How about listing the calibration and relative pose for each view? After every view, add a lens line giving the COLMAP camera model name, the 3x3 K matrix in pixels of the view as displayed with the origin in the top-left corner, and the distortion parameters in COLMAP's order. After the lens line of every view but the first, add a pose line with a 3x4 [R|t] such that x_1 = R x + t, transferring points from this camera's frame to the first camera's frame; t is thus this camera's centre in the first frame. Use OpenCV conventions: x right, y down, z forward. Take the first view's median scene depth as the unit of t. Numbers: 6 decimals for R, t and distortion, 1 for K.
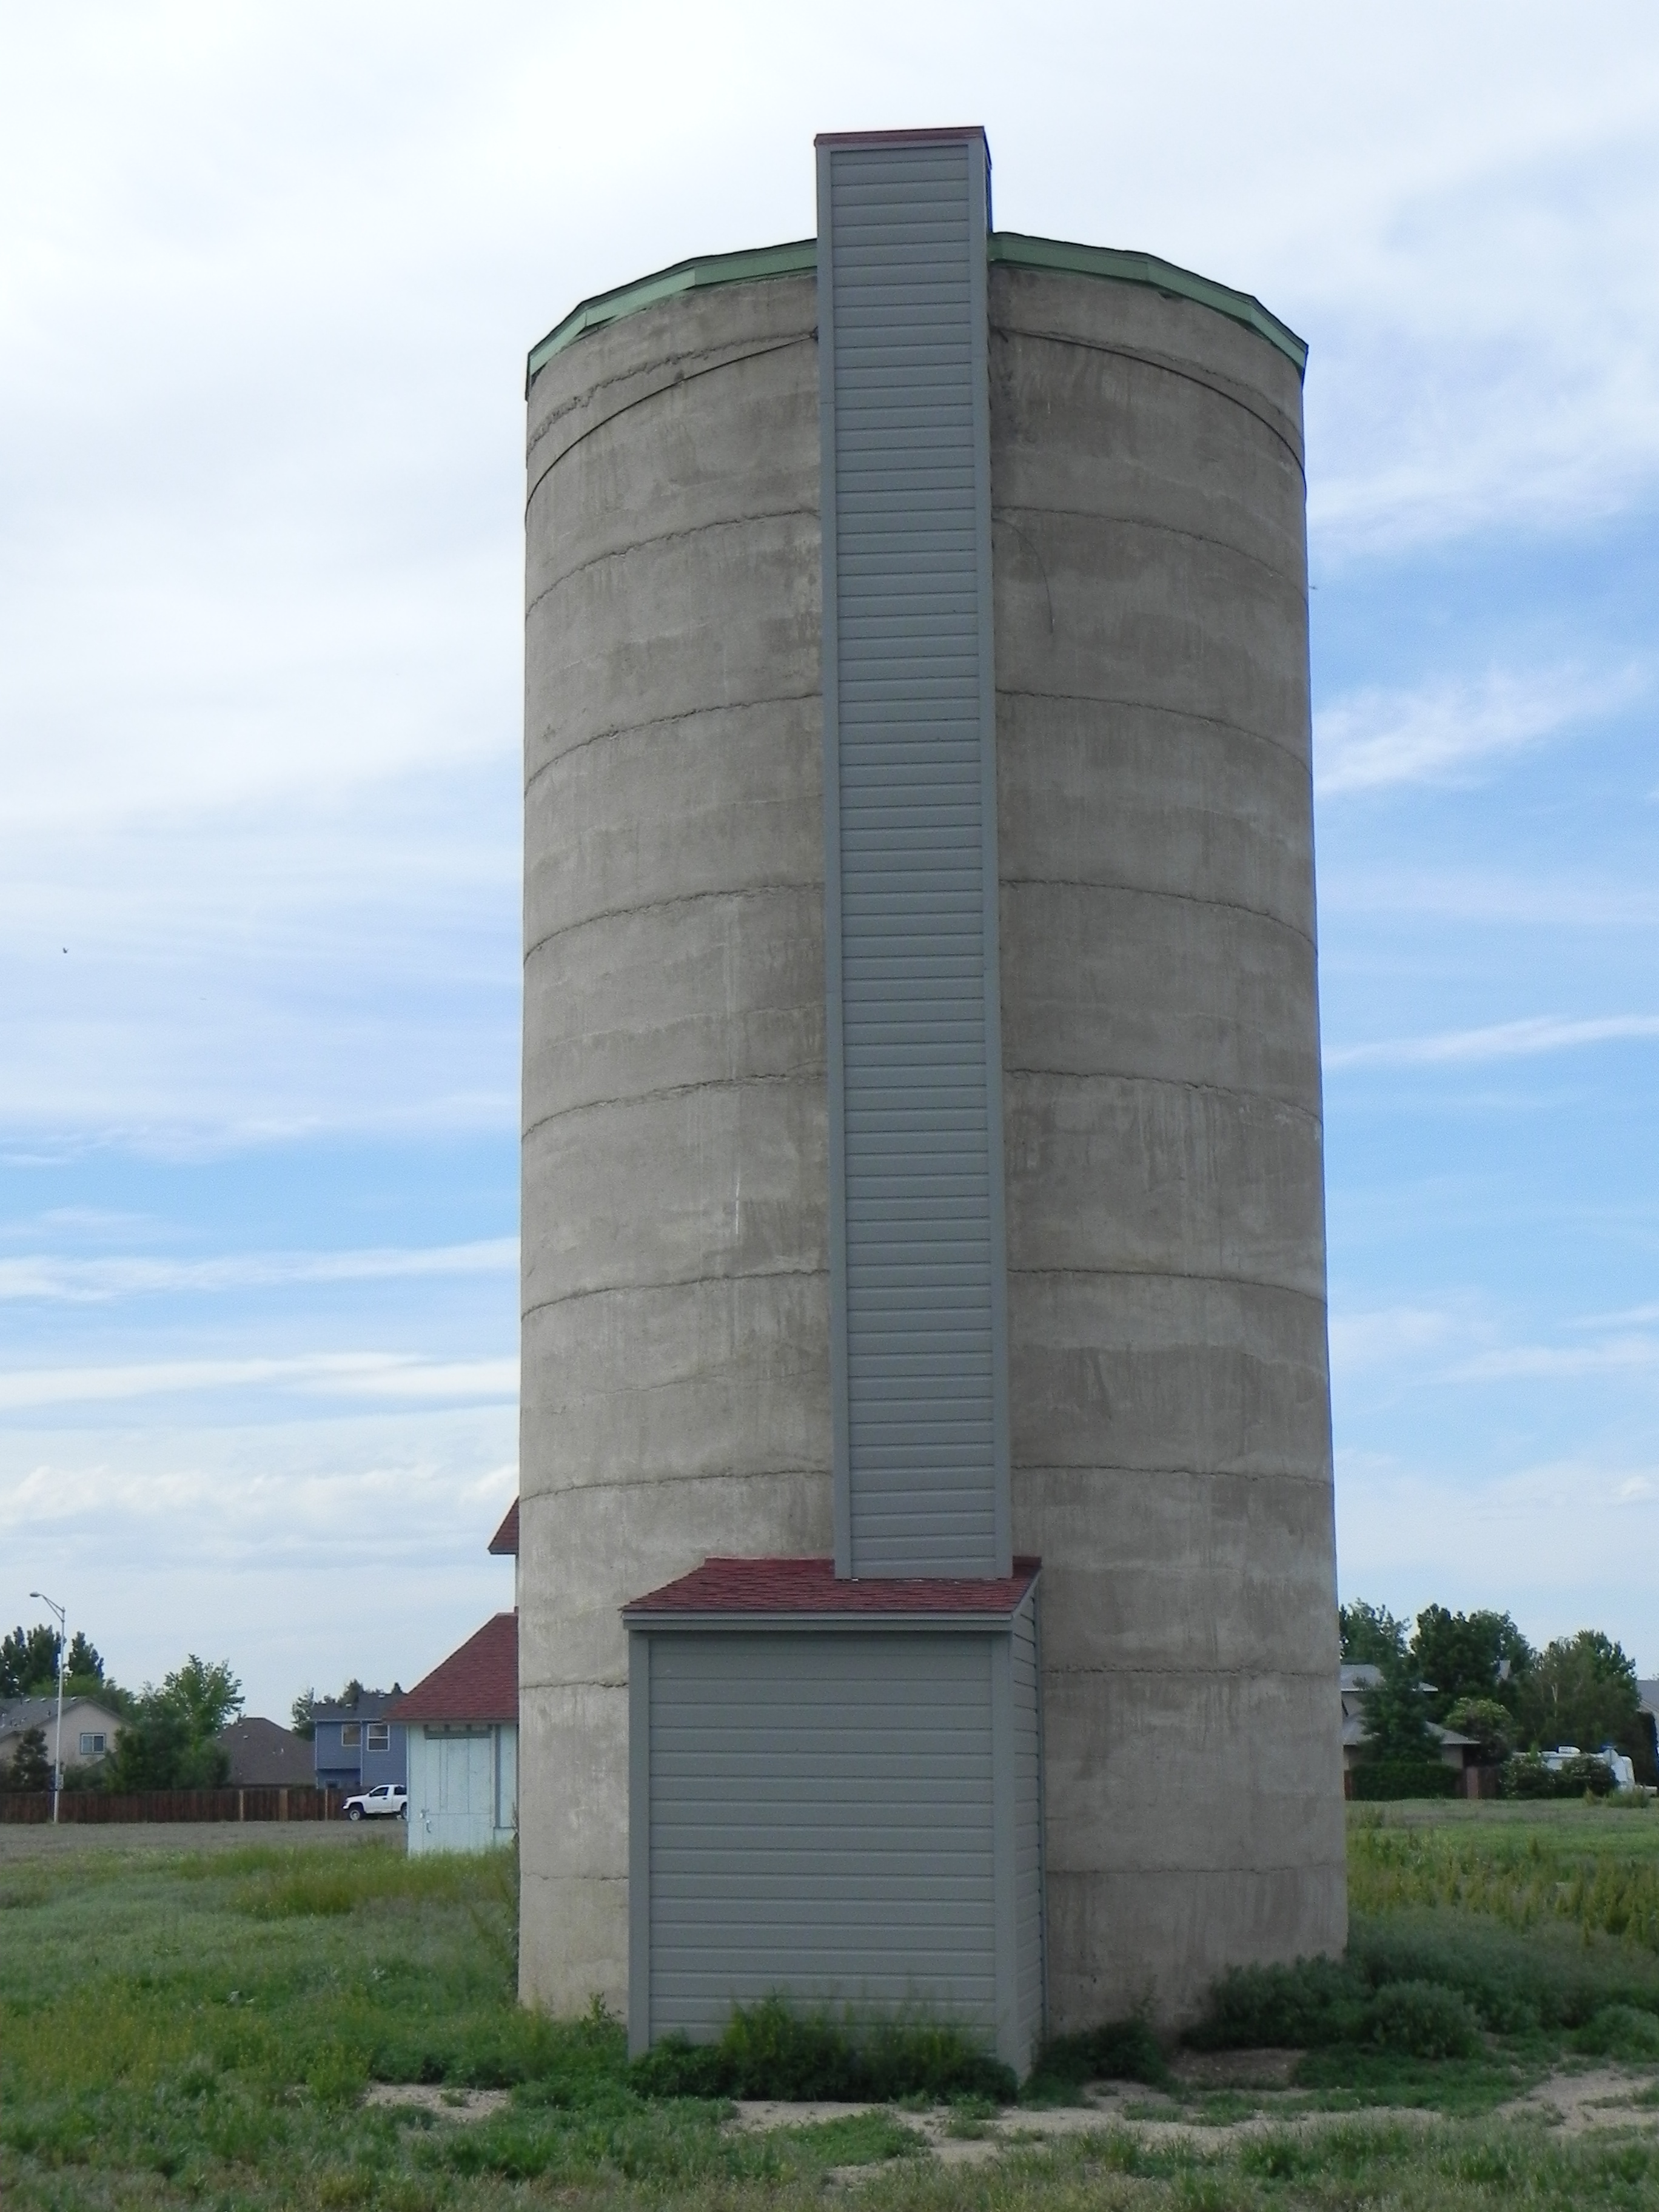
lens RADIAL K [[3815.5, 0, 893.1], [0, 3815.5, 1168.1], [0, 0, 1]] dist [-0.023705, -0.152137]
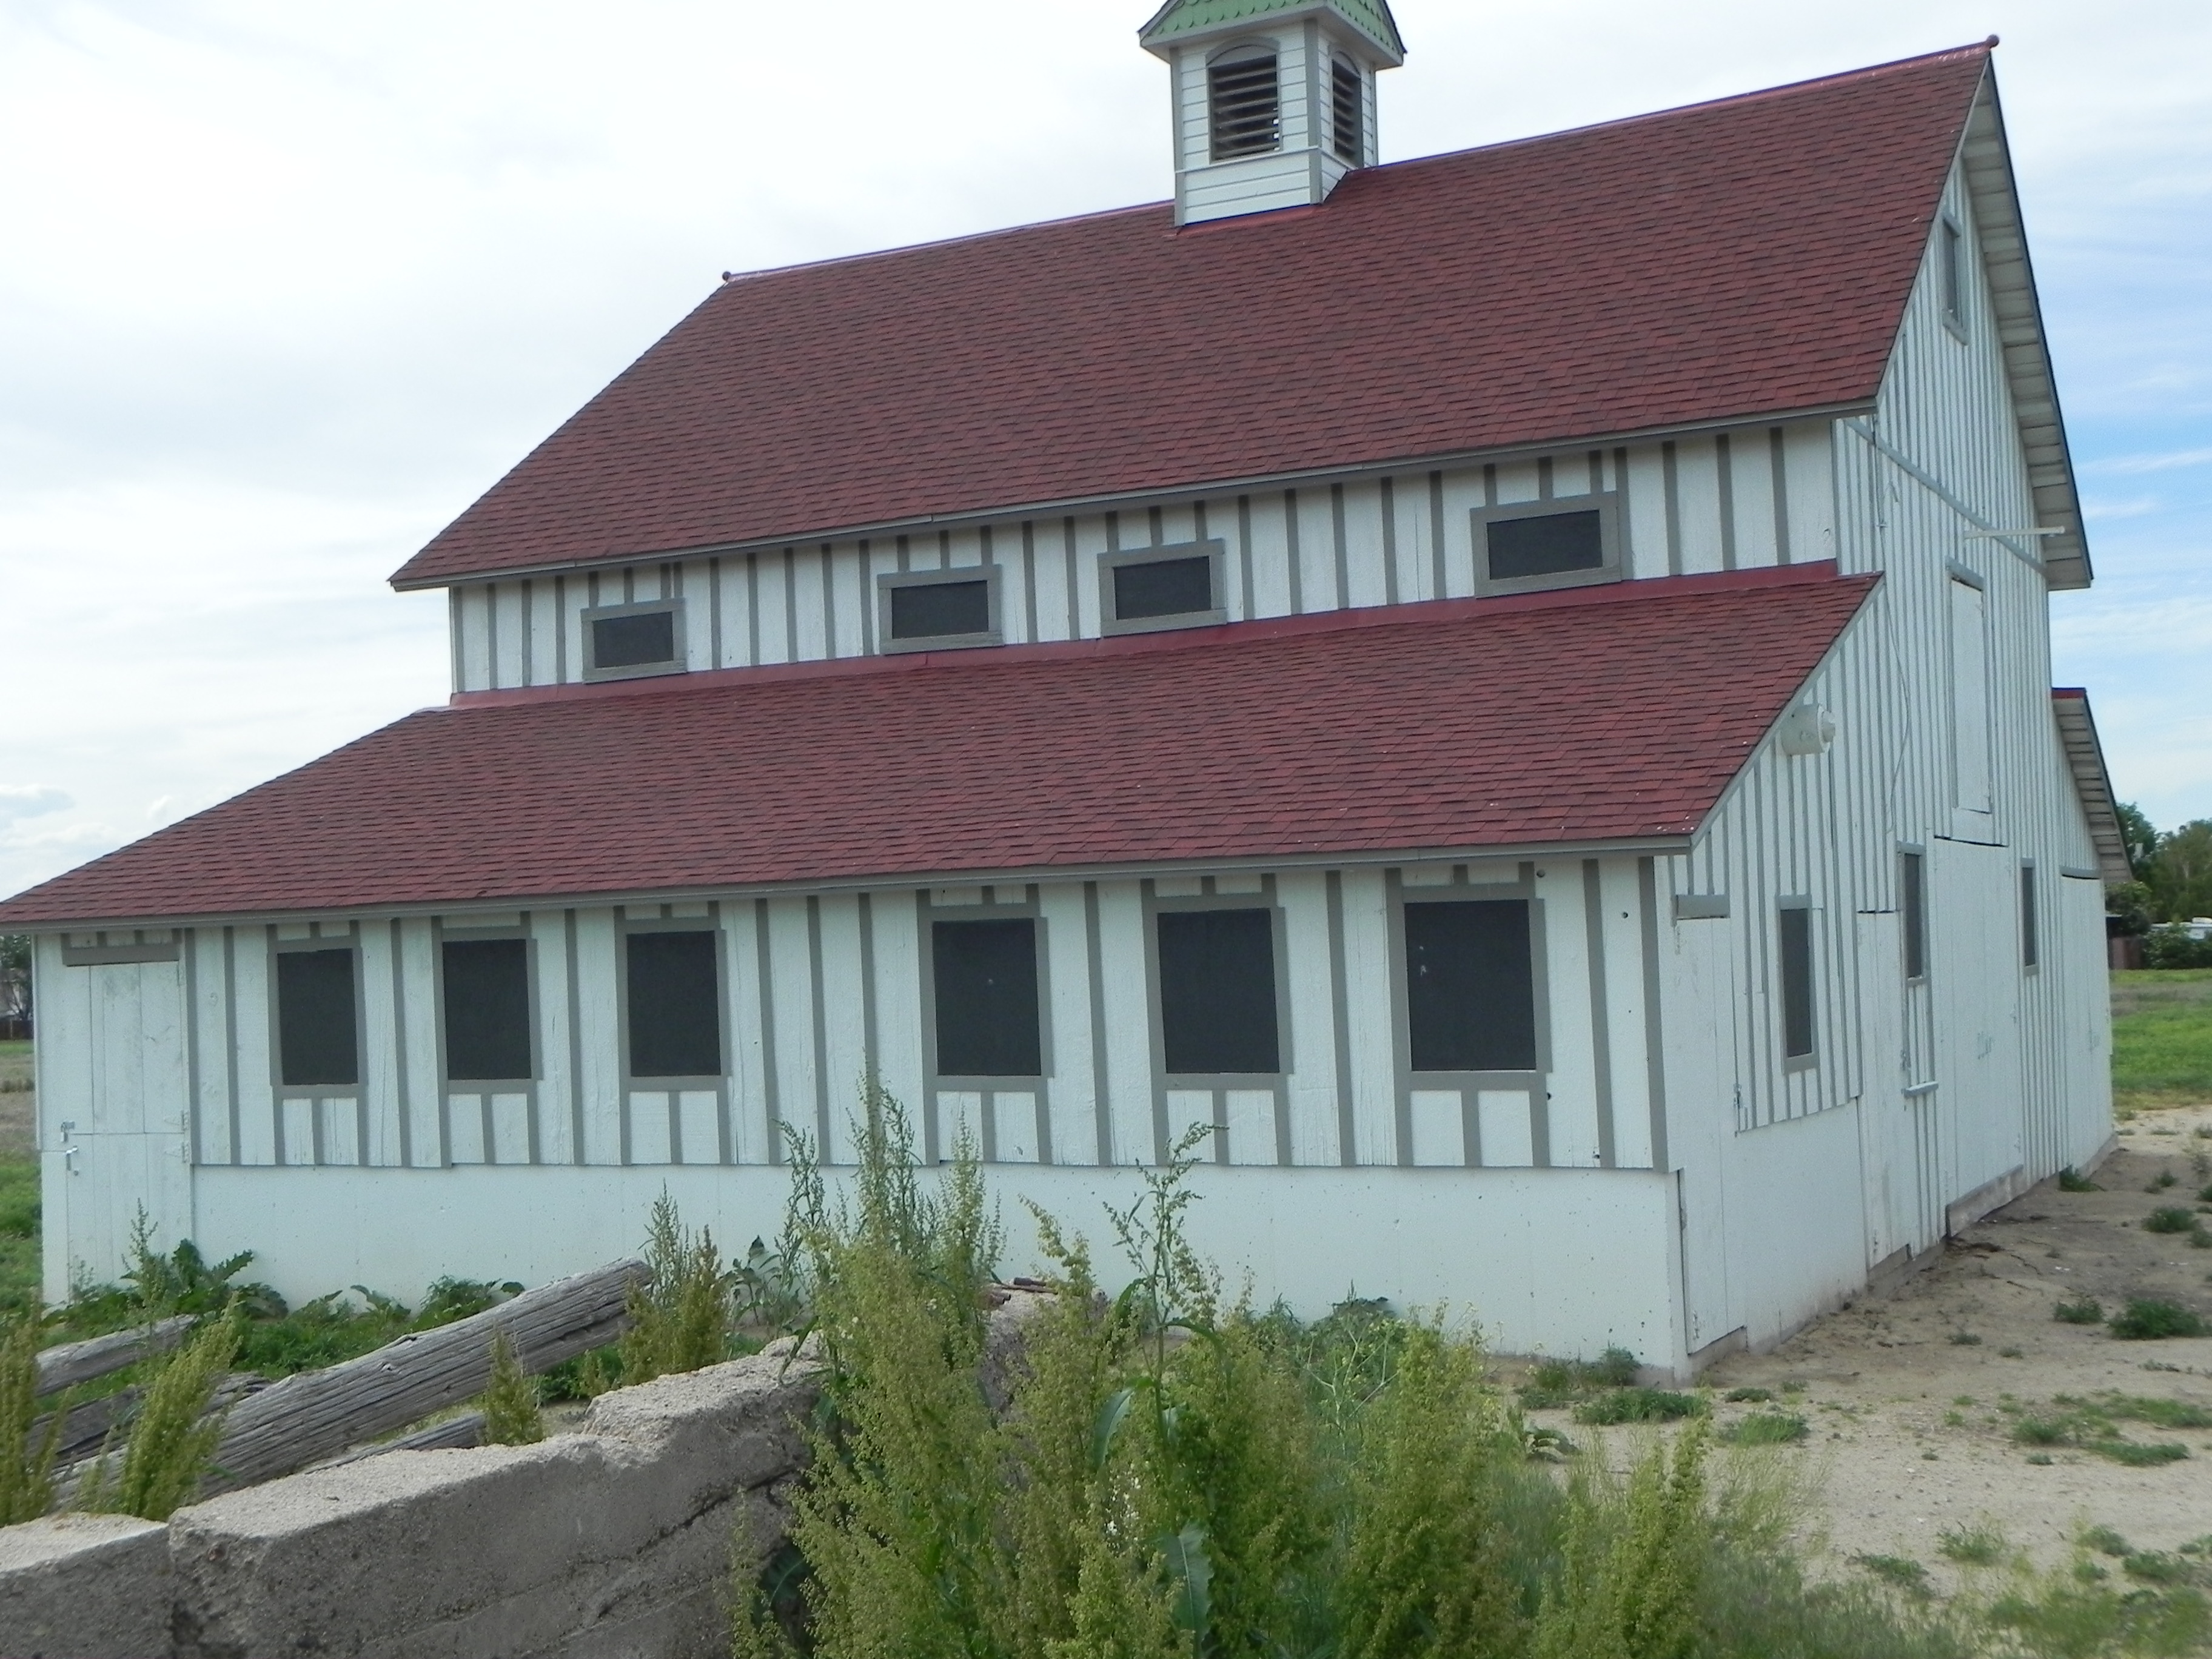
lens RADIAL K [[2639.2, 0, 1111.1], [0, 2639.2, 809.1], [0, 0, 1]] dist [0.019831, -0.018832]
pose [[0.980640, -0.031973, -0.193189, 0.122415], [0.051731, 0.993830, 0.098110, 0.233340], [0.188860, -0.106205, 0.976244, 1.567047]]
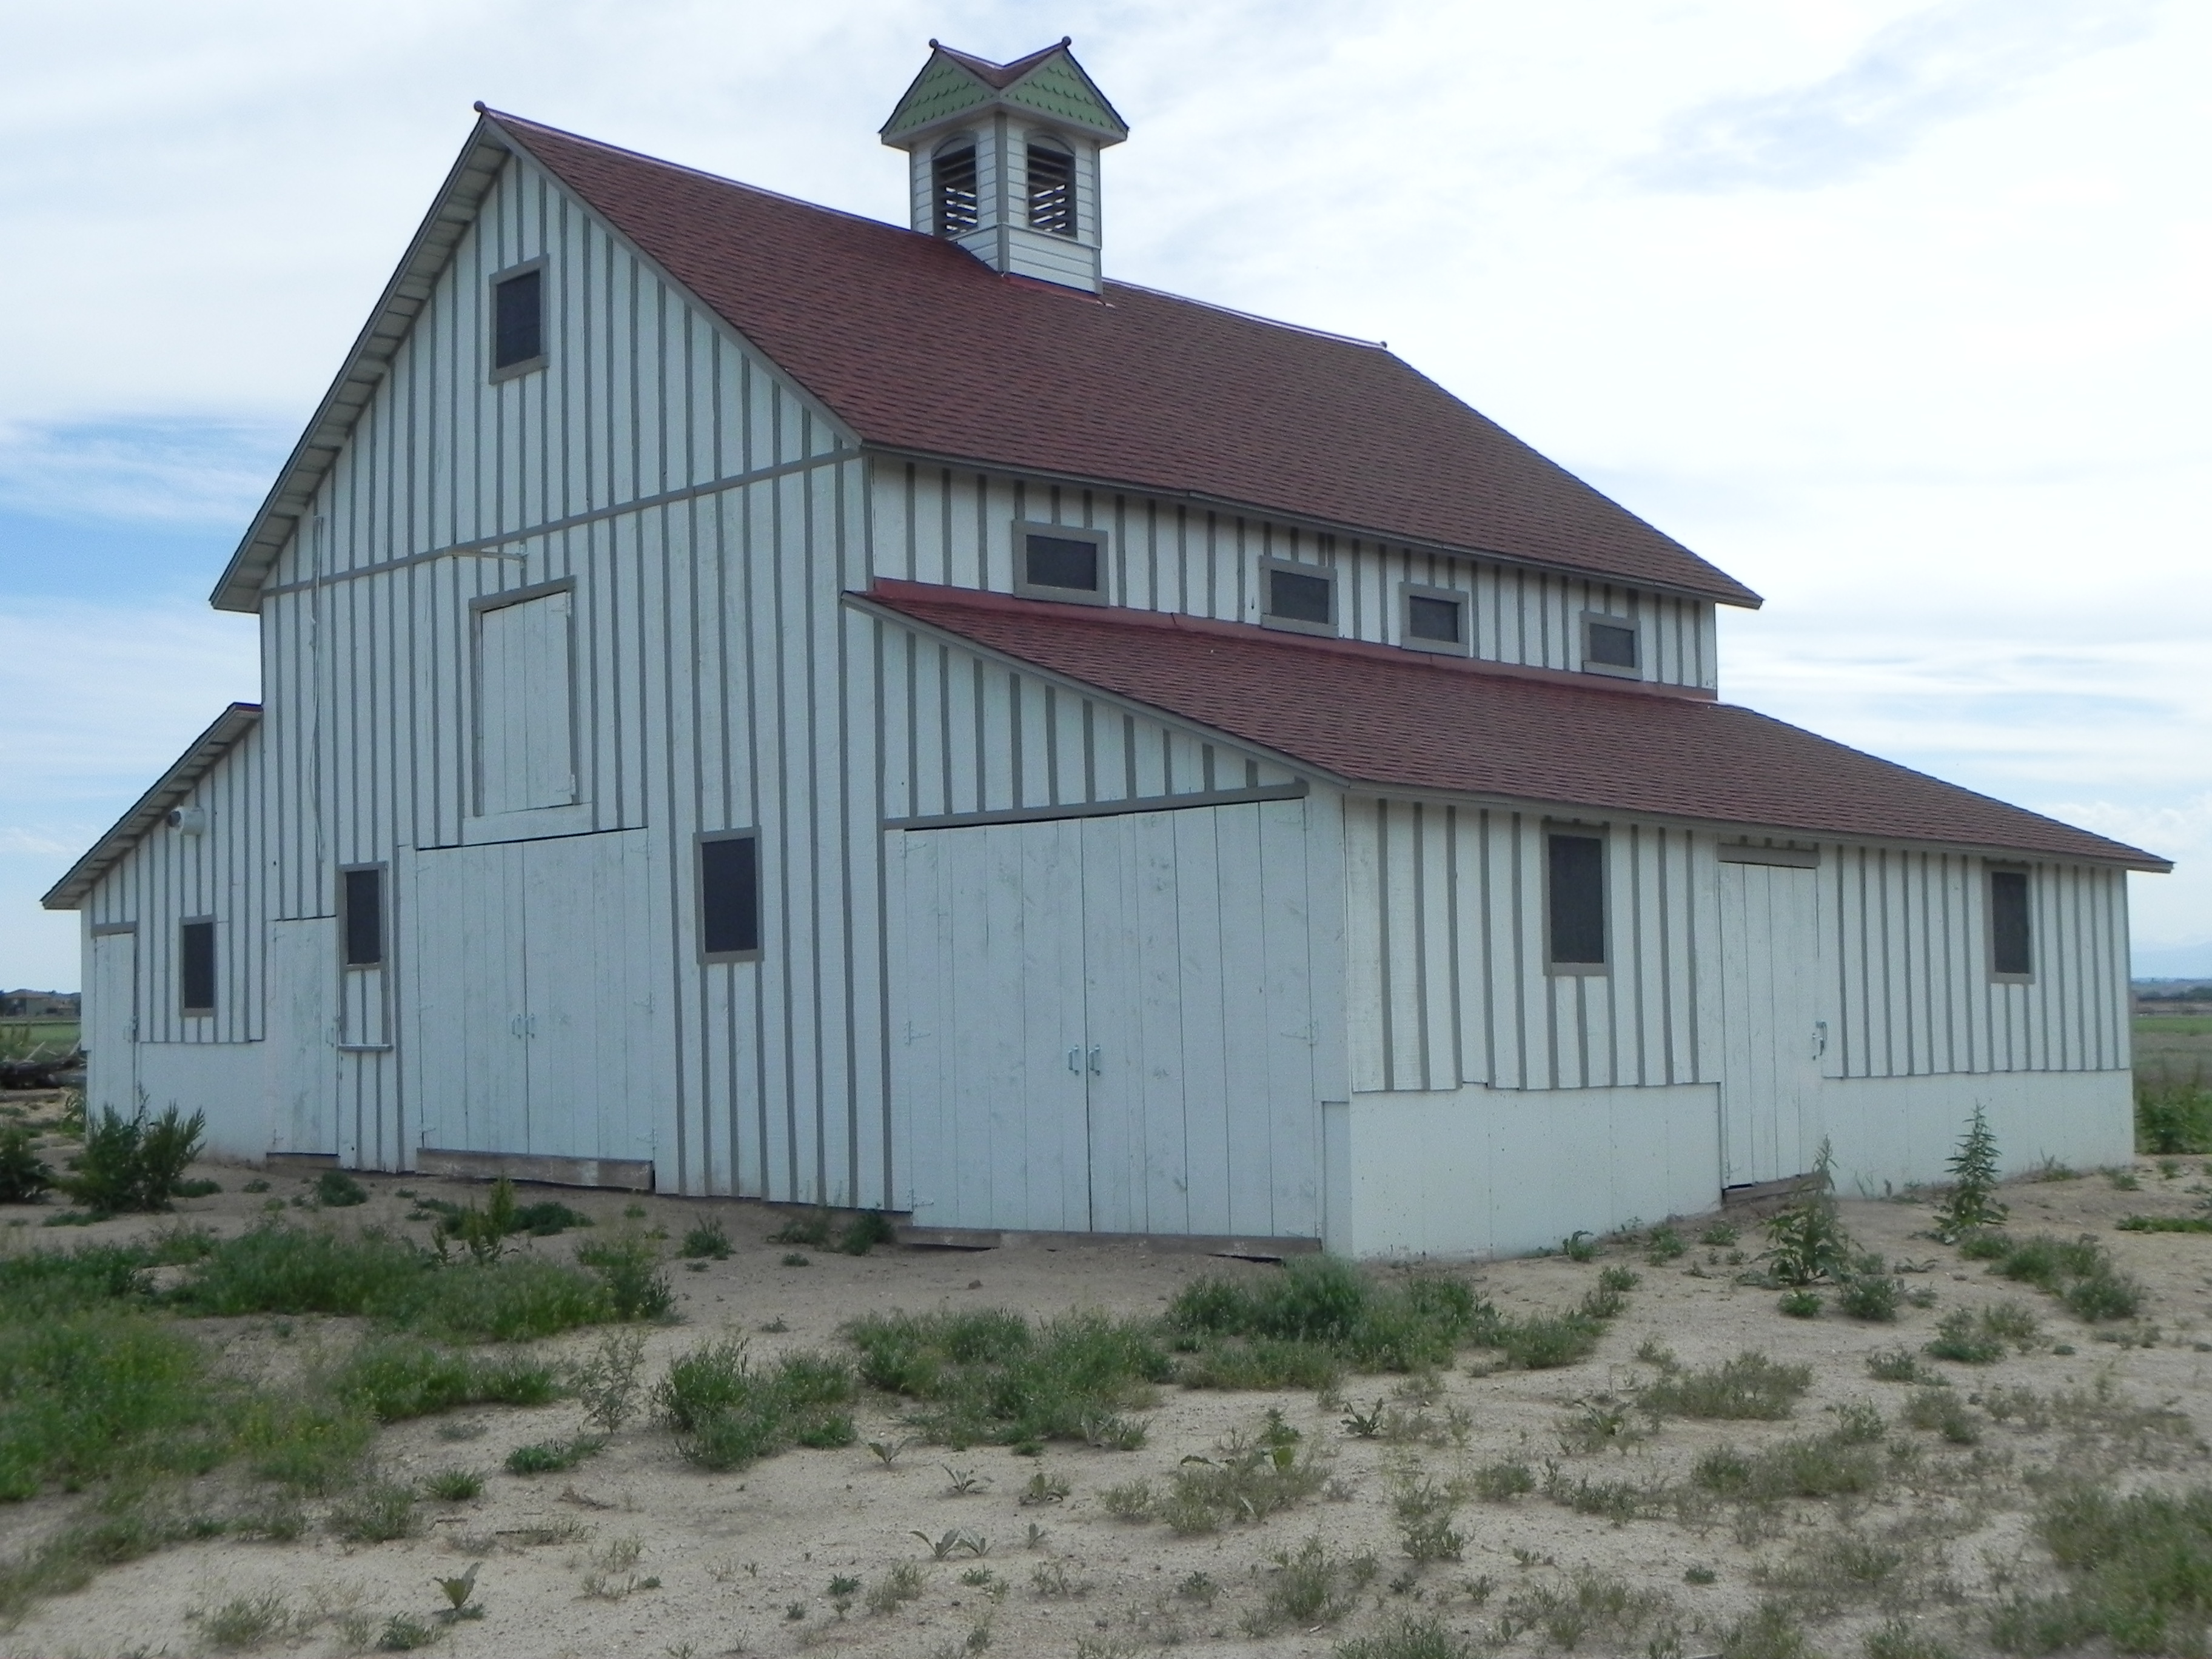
lens RADIAL K [[2659.0, 0, 1118.4], [0, 2659.0, 818.2], [0, 0, 1]] dist [0.011230, -0.066189]
pose [[-0.478453, -0.044754, -0.876972, 0.863835], [0.155393, 0.978623, -0.134720, 0.465825], [0.864254, -0.200733, -0.461271, 2.907456]]
